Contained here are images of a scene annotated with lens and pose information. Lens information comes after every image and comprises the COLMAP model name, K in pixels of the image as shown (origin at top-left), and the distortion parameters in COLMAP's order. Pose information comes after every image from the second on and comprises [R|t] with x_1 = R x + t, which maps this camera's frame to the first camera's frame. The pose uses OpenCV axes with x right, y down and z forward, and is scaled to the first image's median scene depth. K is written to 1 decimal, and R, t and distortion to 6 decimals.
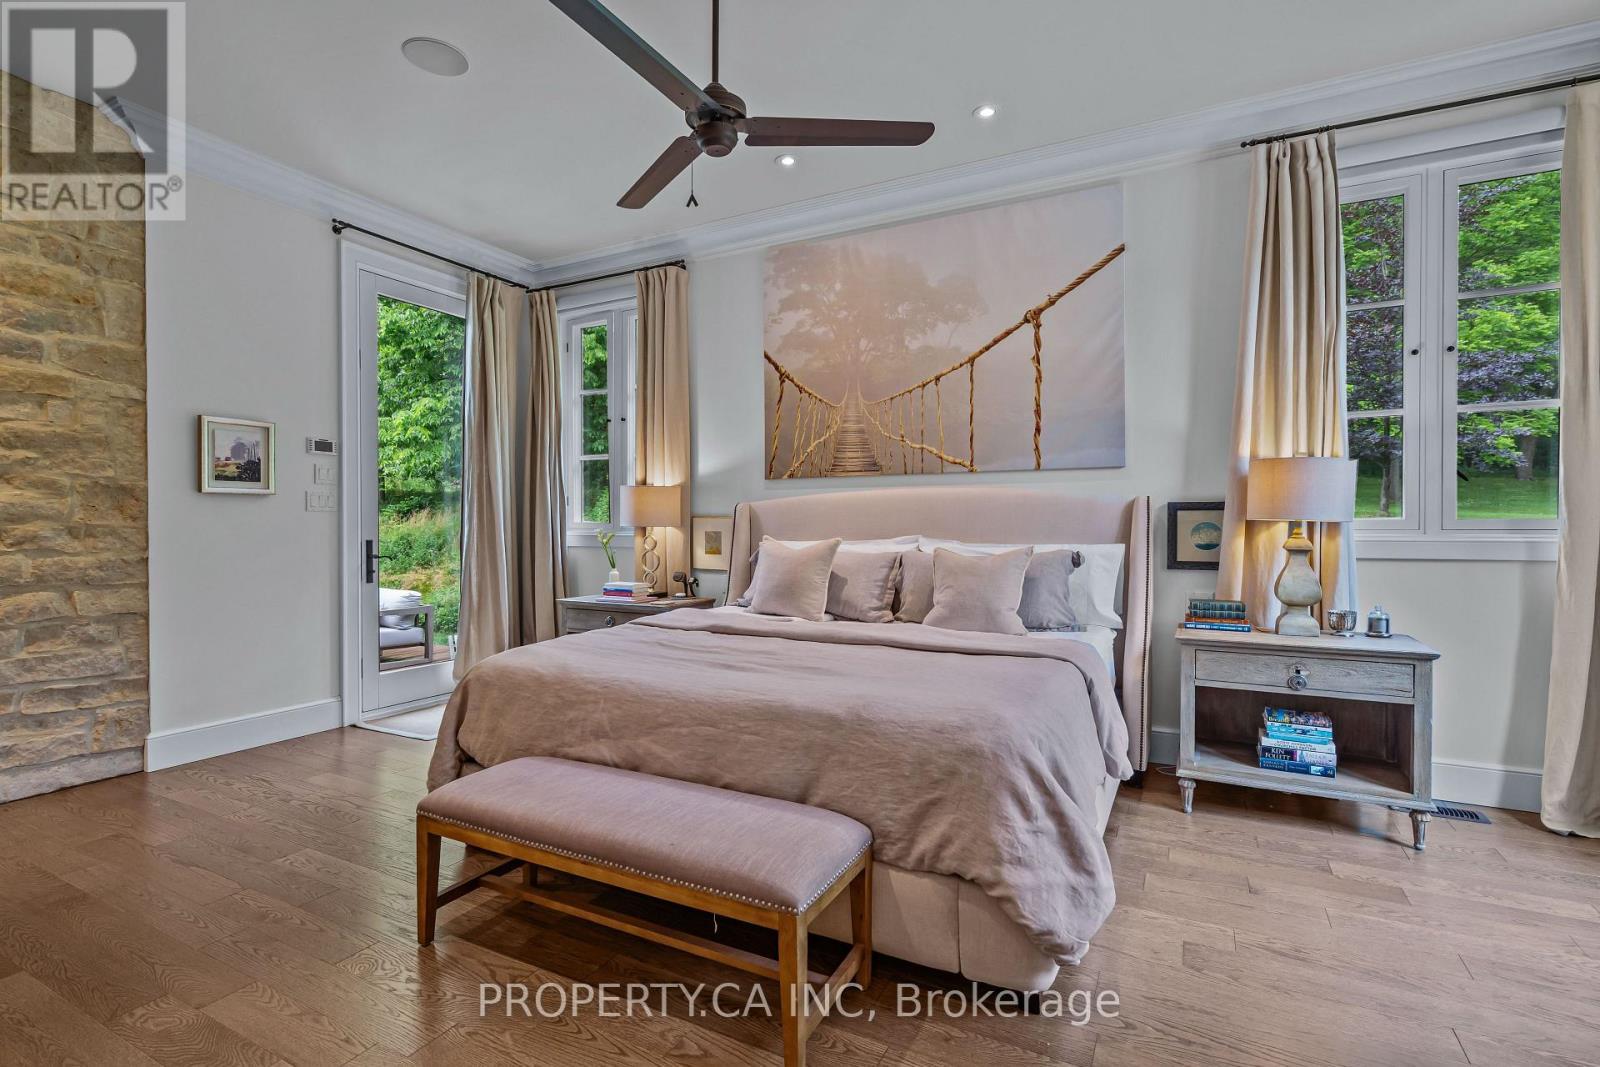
lens RADIAL K [[731.9, 0, 804.2], [0, 731.9, 540.3], [0, 0, 1]] dist [-0.002564, 0.002113]
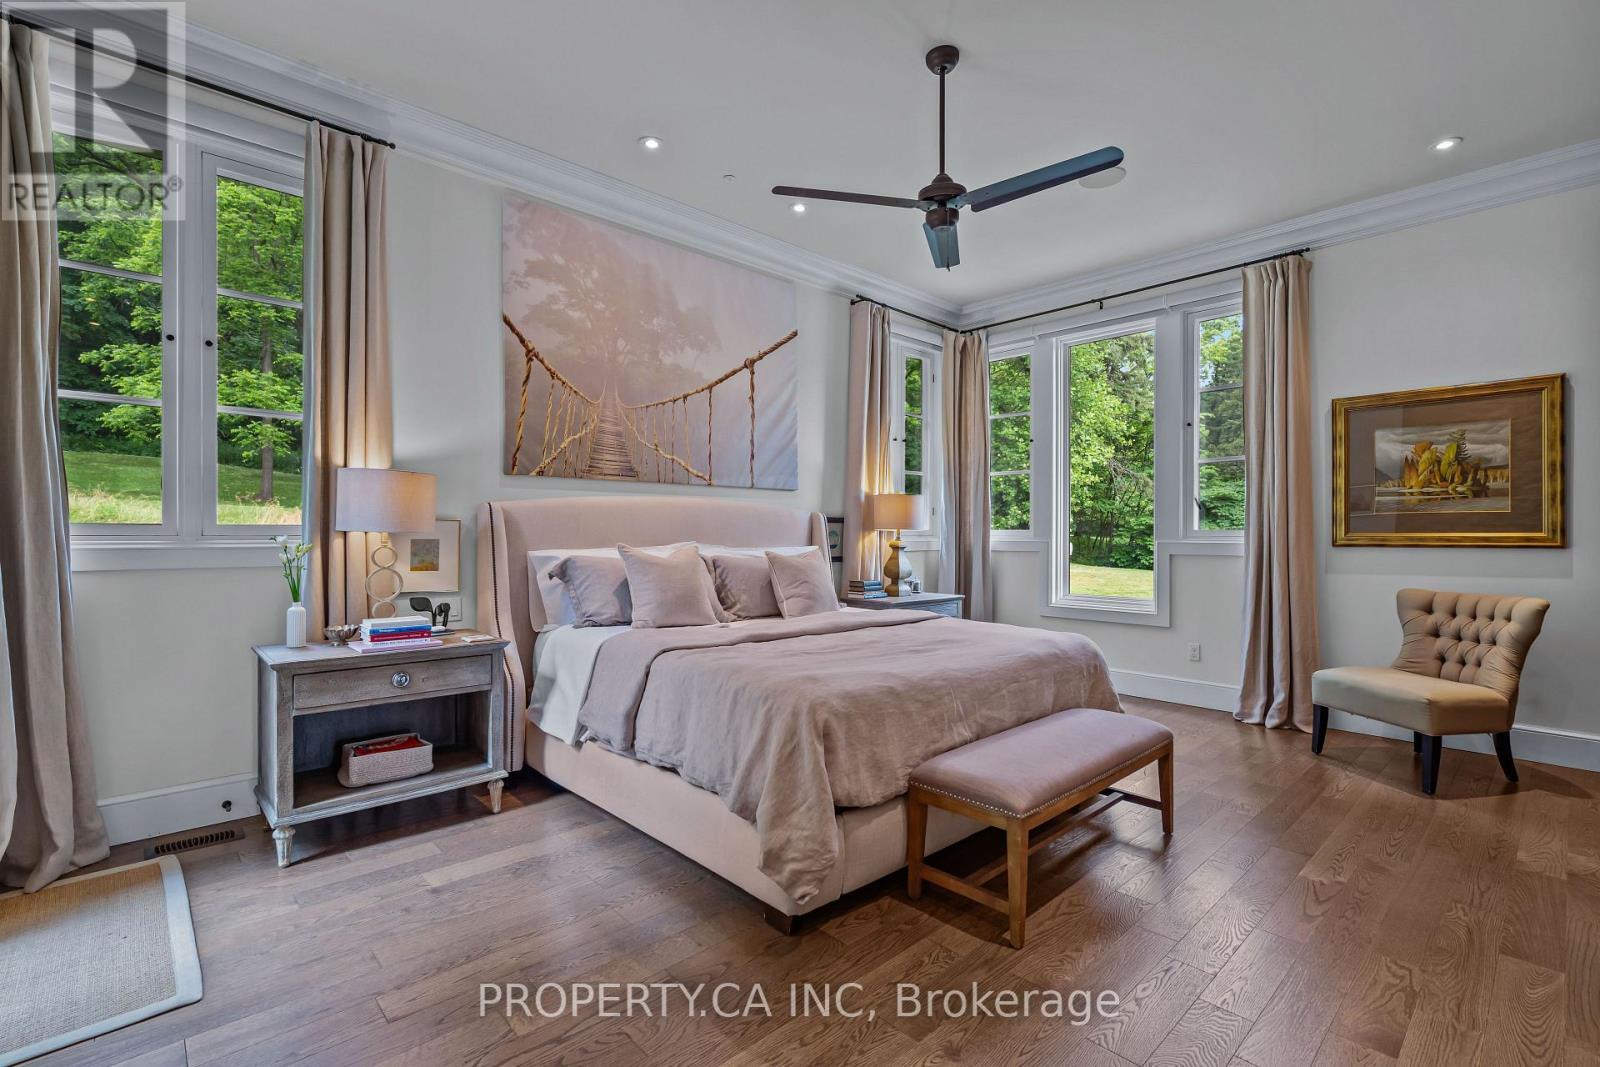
lens RADIAL K [[731.9, 0, 799.8], [0, 731.9, 530.4], [0, 0, 1]] dist [-0.002564, 0.002113]
pose [[0.345862, 0.015516, 0.938157, -0.734360], [0.030980, 0.999129, -0.027945, 0.009930], [-0.937774, 0.038729, 0.345081, 0.457700]]
